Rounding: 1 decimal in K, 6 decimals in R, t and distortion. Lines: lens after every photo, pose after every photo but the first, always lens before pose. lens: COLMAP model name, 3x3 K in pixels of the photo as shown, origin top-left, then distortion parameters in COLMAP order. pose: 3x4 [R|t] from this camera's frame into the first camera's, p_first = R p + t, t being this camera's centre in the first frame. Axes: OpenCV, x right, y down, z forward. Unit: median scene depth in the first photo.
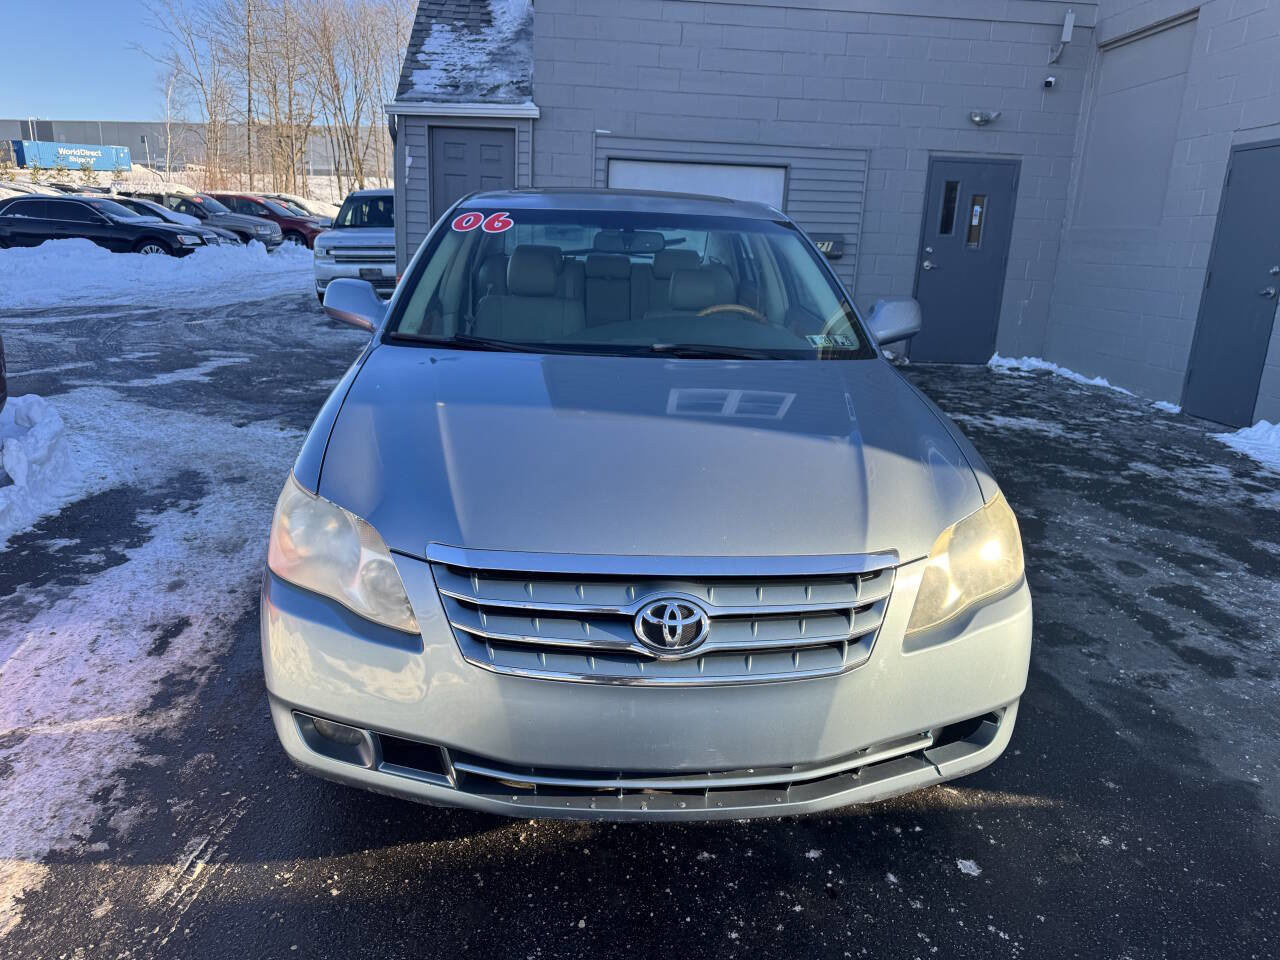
lens RADIAL K [[907.3, 0, 638.7], [0, 907.3, 485.7], [0, 0, 1]] dist [0.020264, -0.020285]
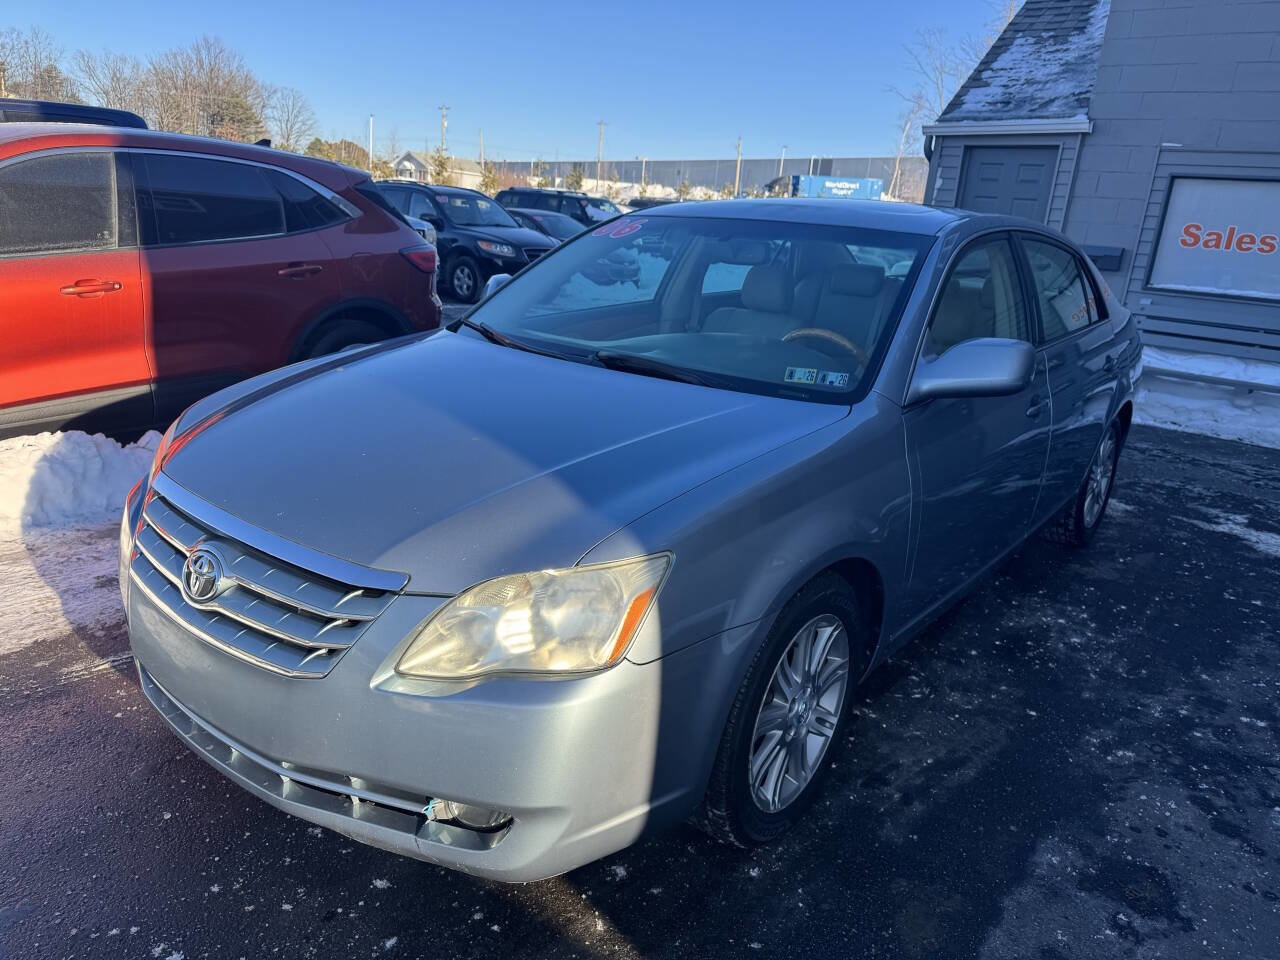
lens RADIAL K [[907.3, 0, 623.7], [0, 907.3, 484.6], [0, 0, 1]] dist [0.020264, -0.020285]
pose [[0.740287, 0.206140, -0.639908, 0.181958], [-0.225990, 0.972745, 0.051921, -0.020069], [0.633170, 0.106176, 0.766696, 0.082050]]
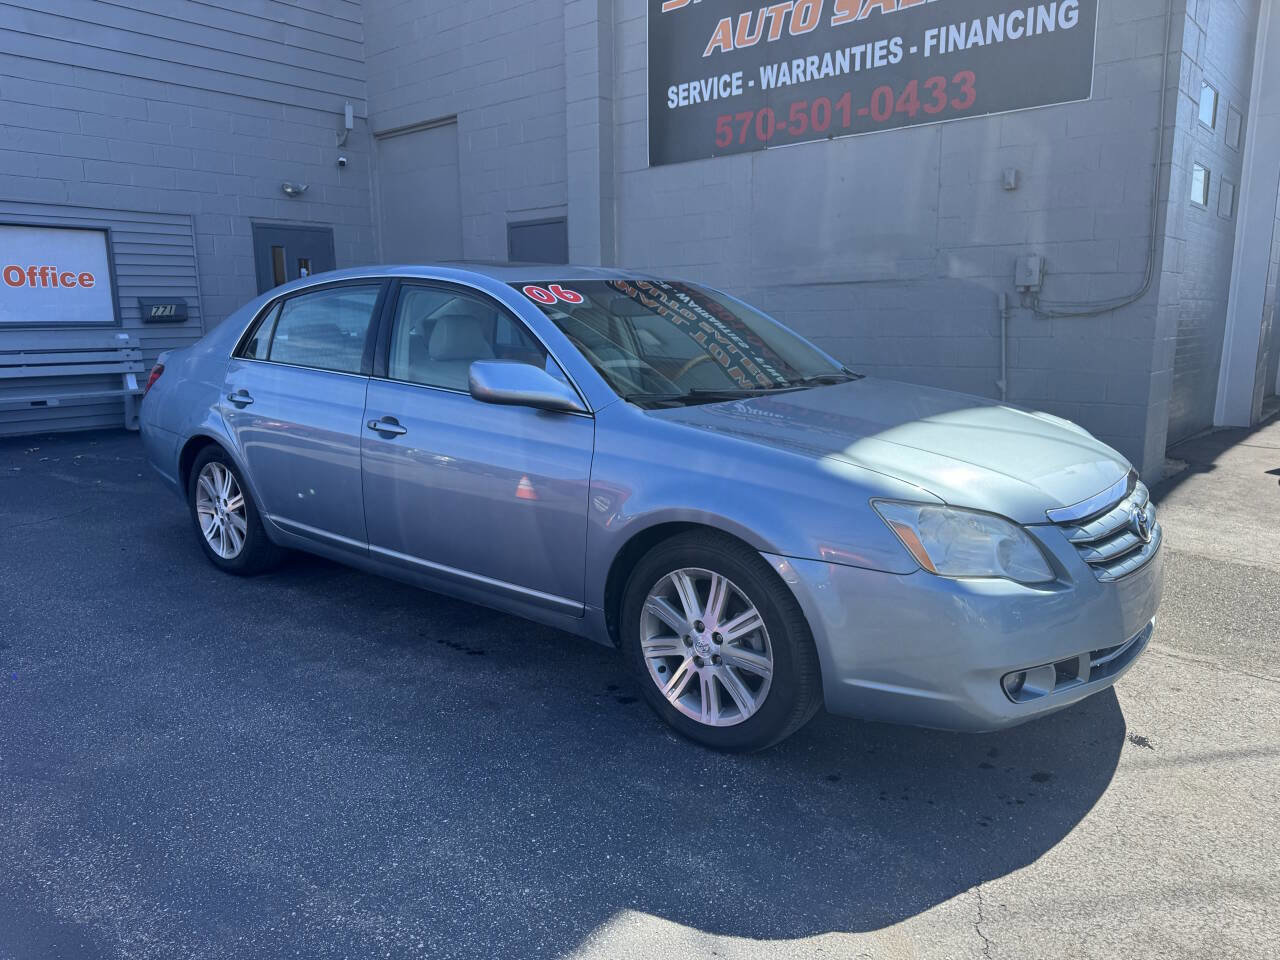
lens RADIAL K [[907.3, 0, 627.1], [0, 907.3, 487.0], [0, 0, 1]] dist [0.020264, -0.020285]
pose [[0.702304, -0.179014, 0.689001, -0.158718], [0.219765, 0.975111, 0.029341, 0.001900], [-0.677106, 0.130812, 0.724166, -0.020586]]
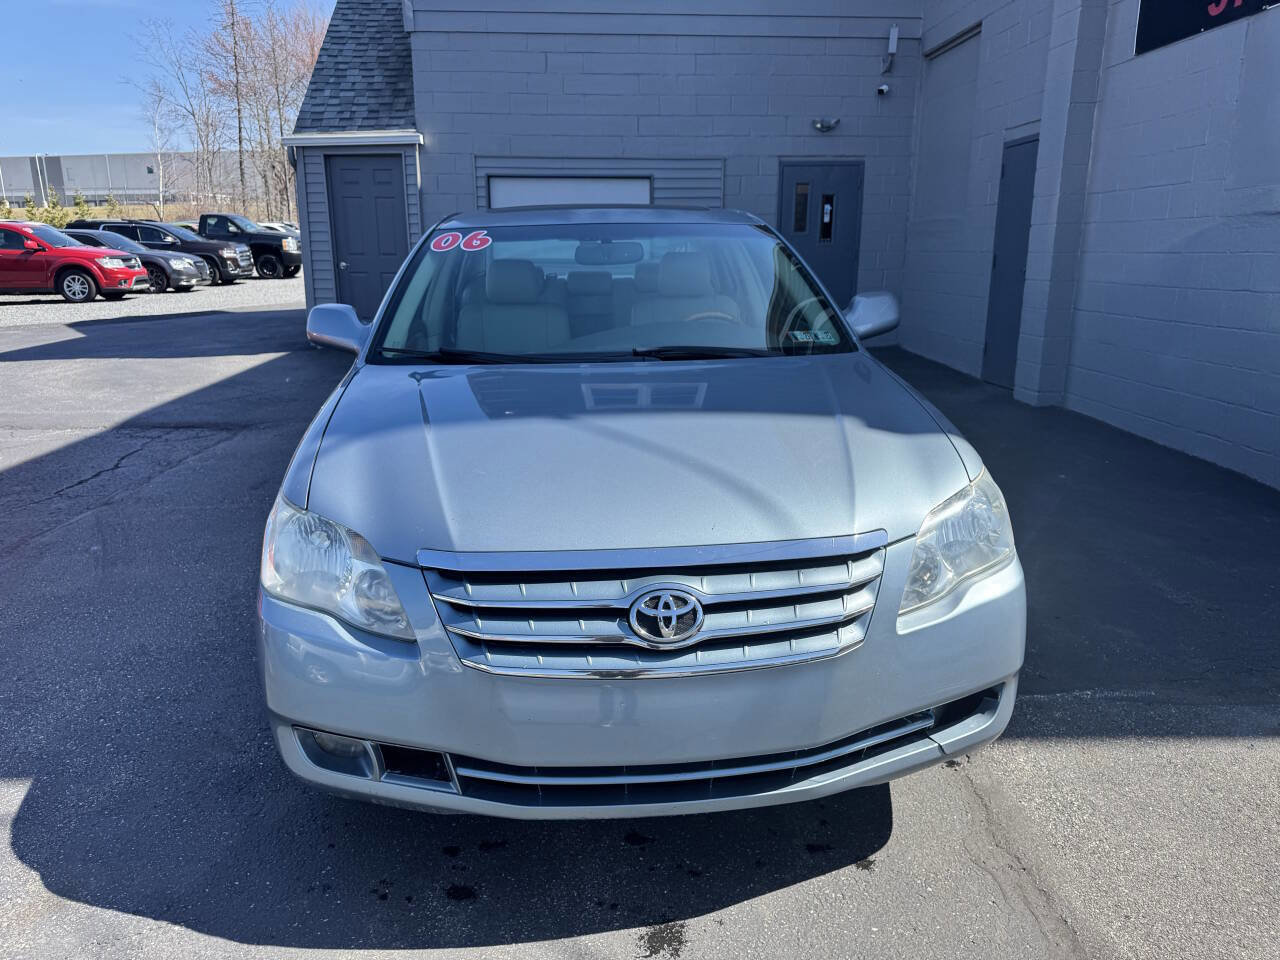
lens RADIAL K [[907.3, 0, 641.4], [0, 907.3, 477.7], [0, 0, 1]] dist [0.020264, -0.020285]
pose [[0.999021, -0.043780, -0.006405, 0.142426], [0.043670, 0.998911, -0.016441, 0.032000], [0.007118, 0.016145, 0.999844, -0.098474]]
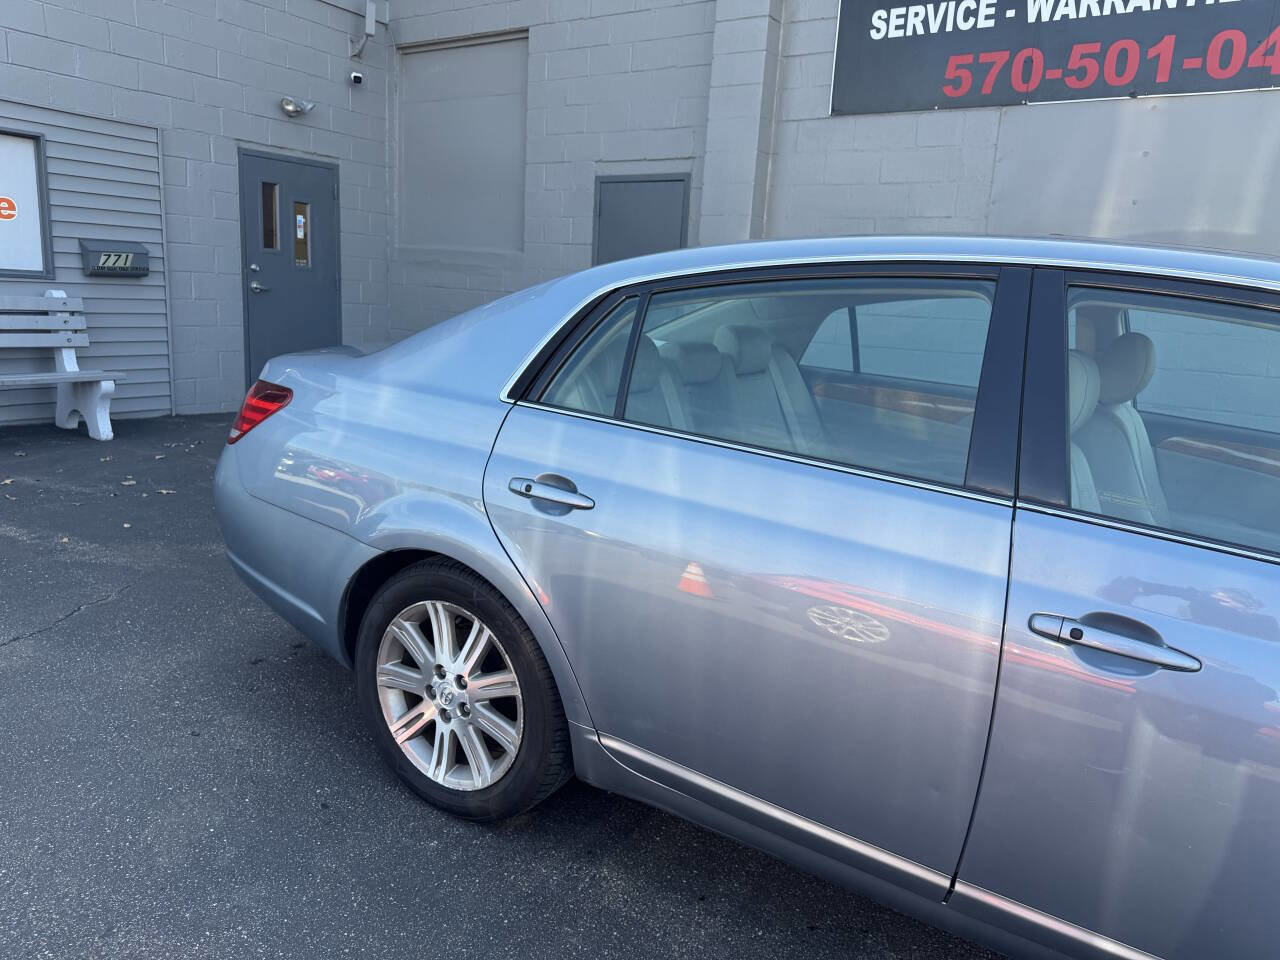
lens RADIAL K [[907.3, 0, 635.0], [0, 907.3, 482.1], [0, 0, 1]] dist [0.020264, -0.020285]
pose [[0.605918, -0.170319, 0.777081, -0.128461], [0.173964, 0.981539, 0.079486, -0.085135], [-0.776273, 0.087023, 0.624361, 0.278372]]
